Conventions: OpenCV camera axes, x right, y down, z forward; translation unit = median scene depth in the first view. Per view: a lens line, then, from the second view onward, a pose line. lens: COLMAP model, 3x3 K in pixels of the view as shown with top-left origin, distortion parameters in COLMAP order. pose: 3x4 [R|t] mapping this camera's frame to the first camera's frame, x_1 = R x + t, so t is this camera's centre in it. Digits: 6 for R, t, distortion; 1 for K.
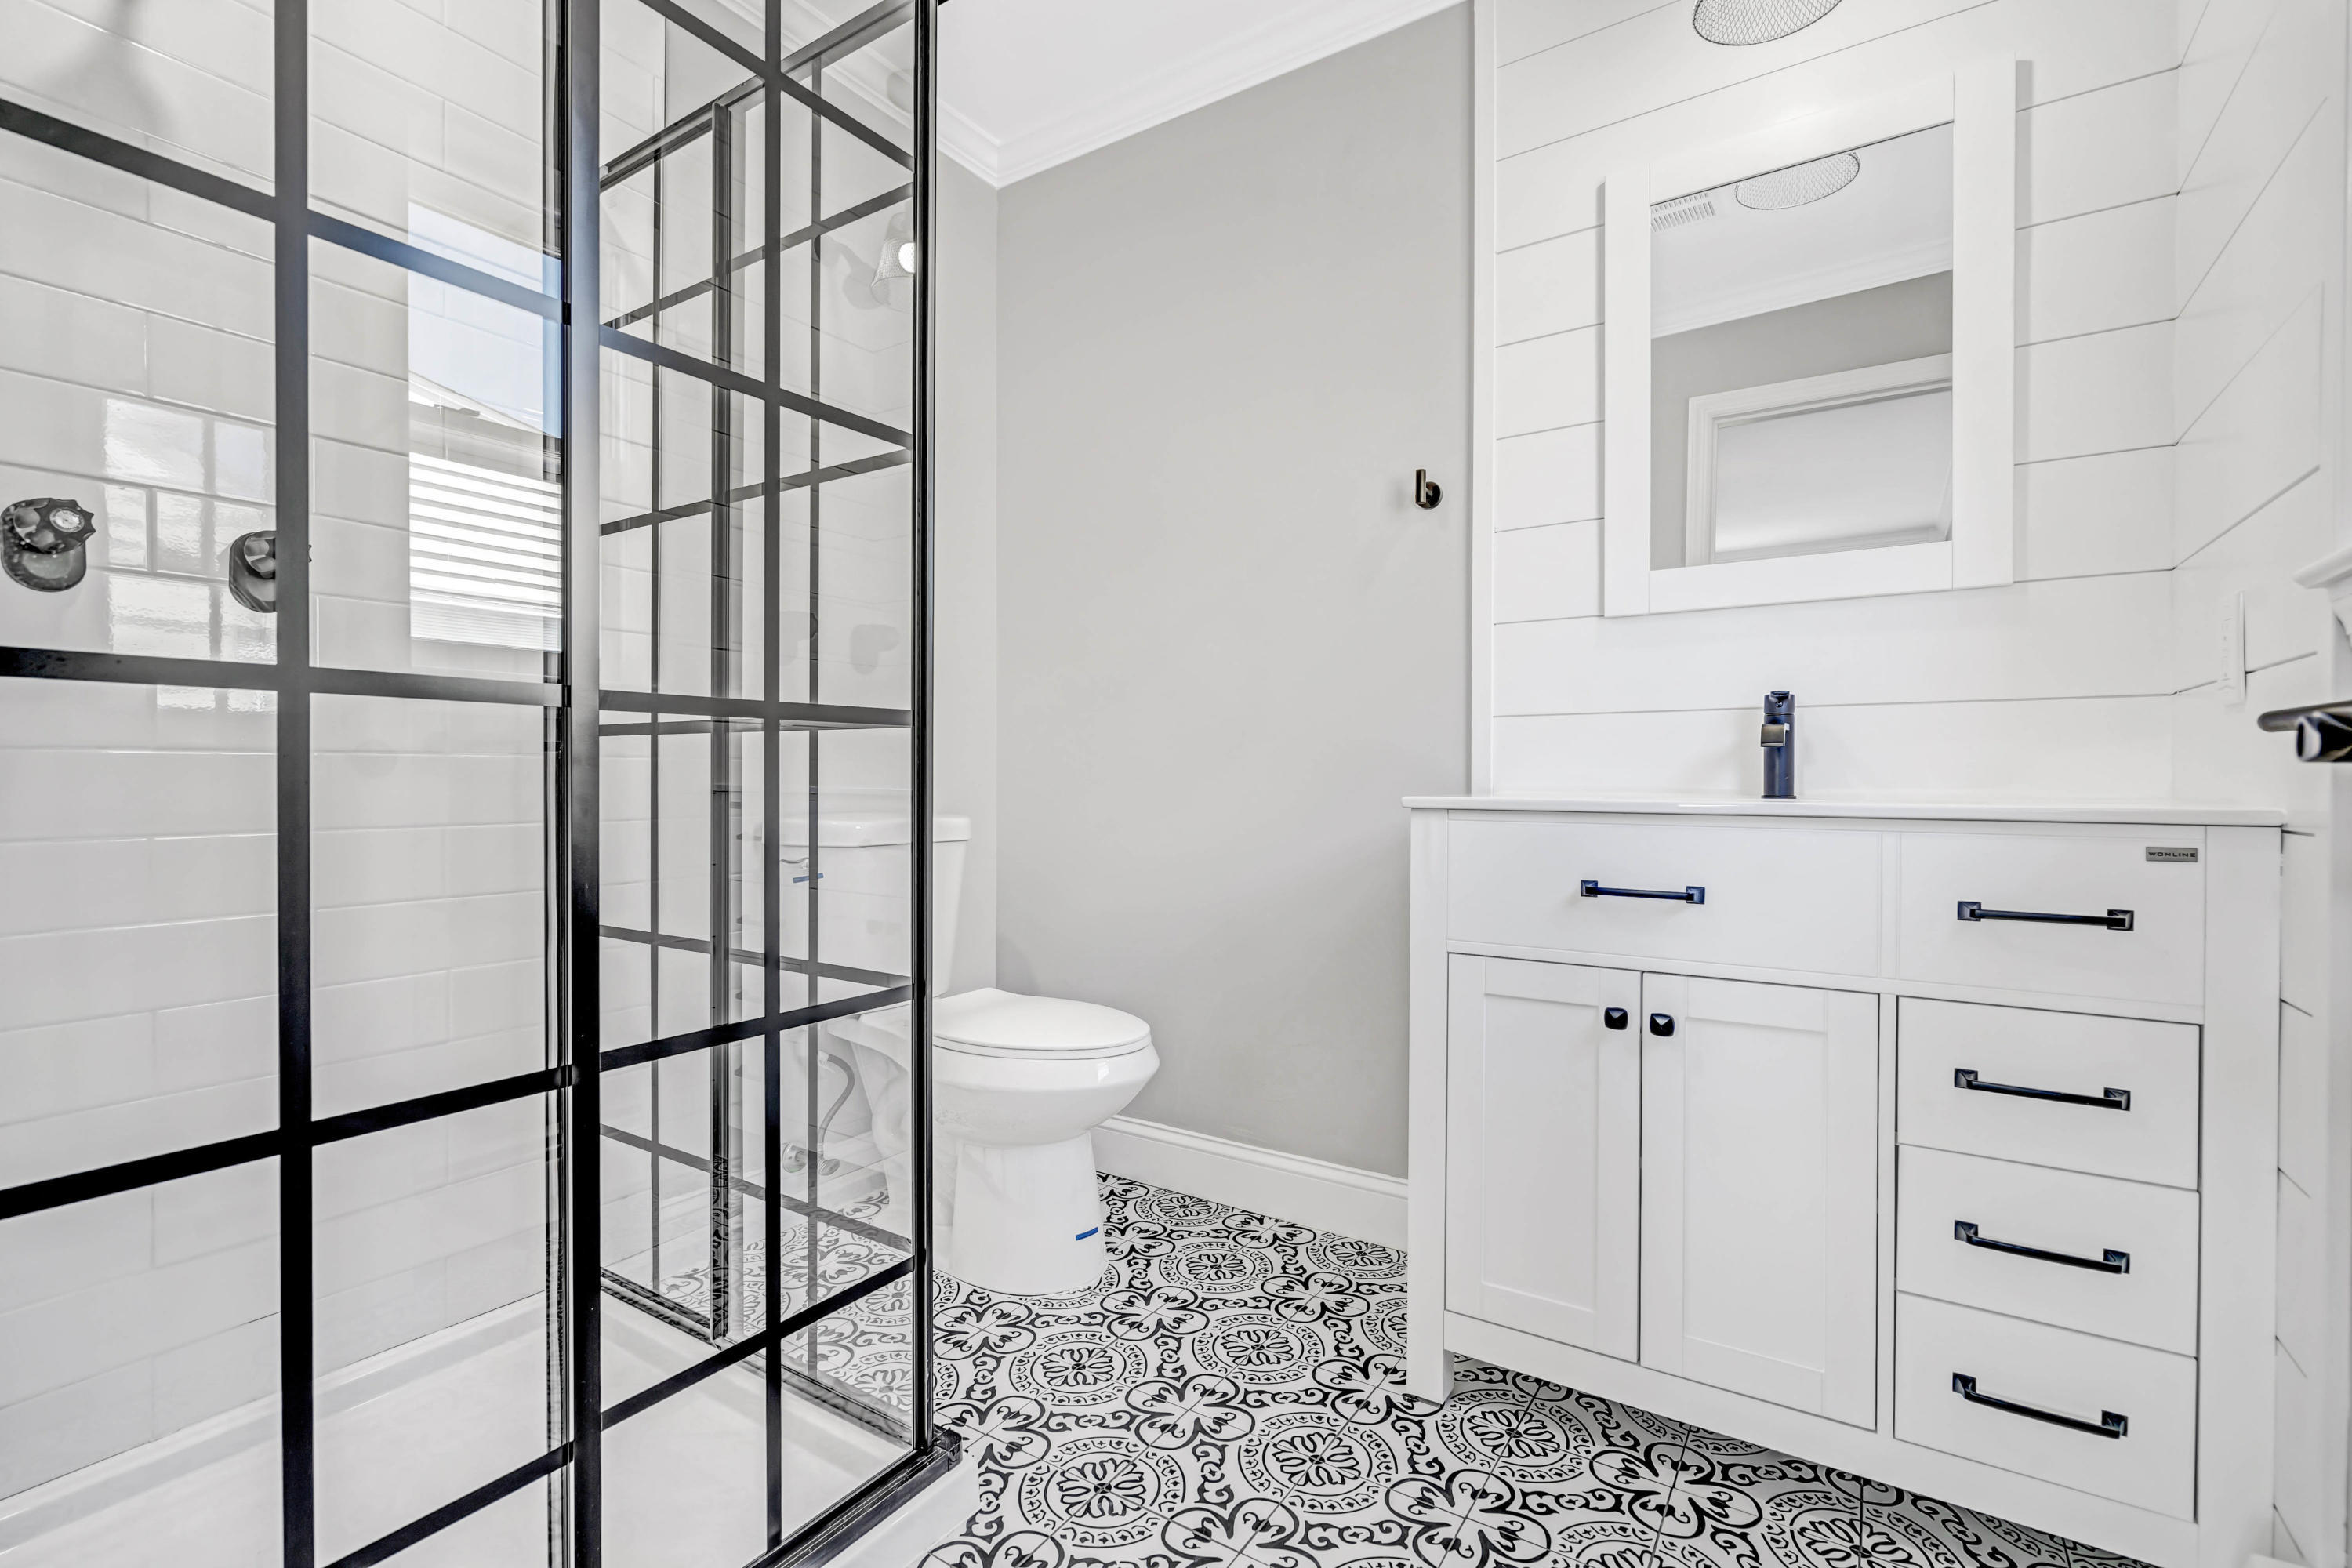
lens RADIAL K [[1059.7, 0, 1179.0], [0, 1059.7, 788.5], [0, 0, 1]] dist [-0.009882, 0.001723]
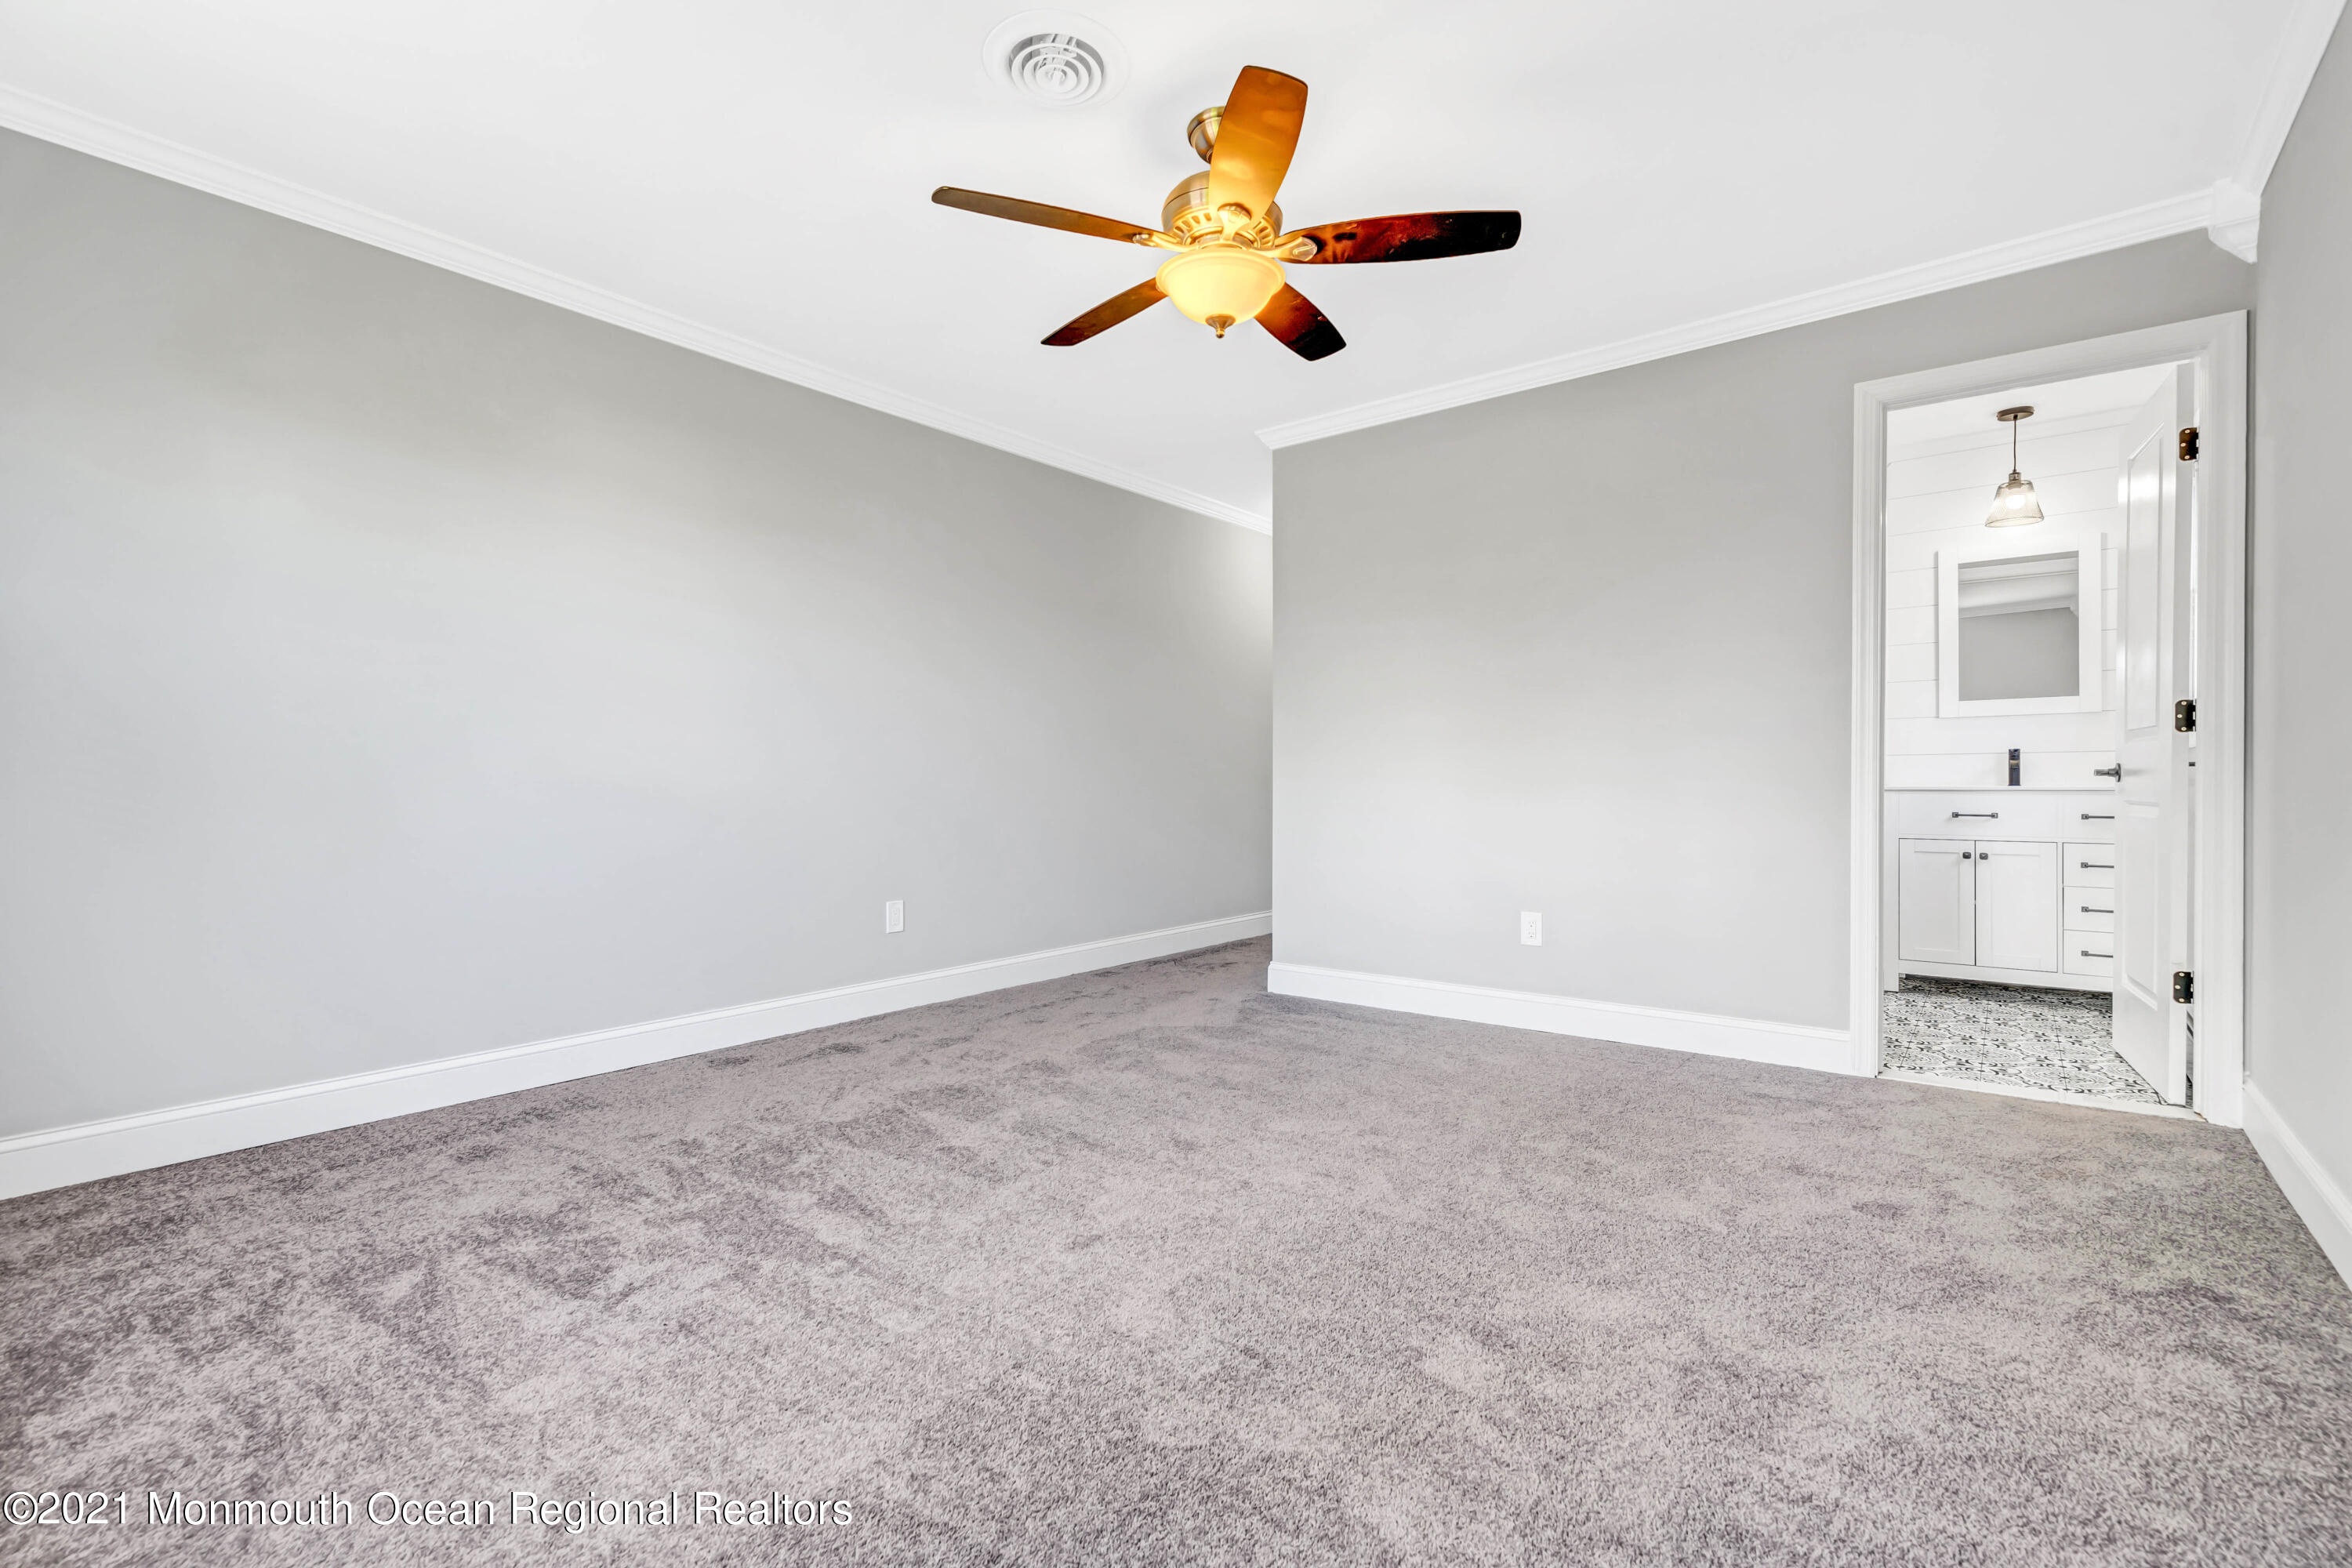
lens RADIAL K [[1059.7, 0, 1173.7], [0, 1059.7, 777.1], [0, 0, 1]] dist [-0.009882, 0.001723]
pose [[0.997149, -0.000471, -0.075451, -1.576608], [-0.000258, 0.999953, -0.009660, 0.014699], [0.075452, 0.009652, 0.997103, -2.136624]]
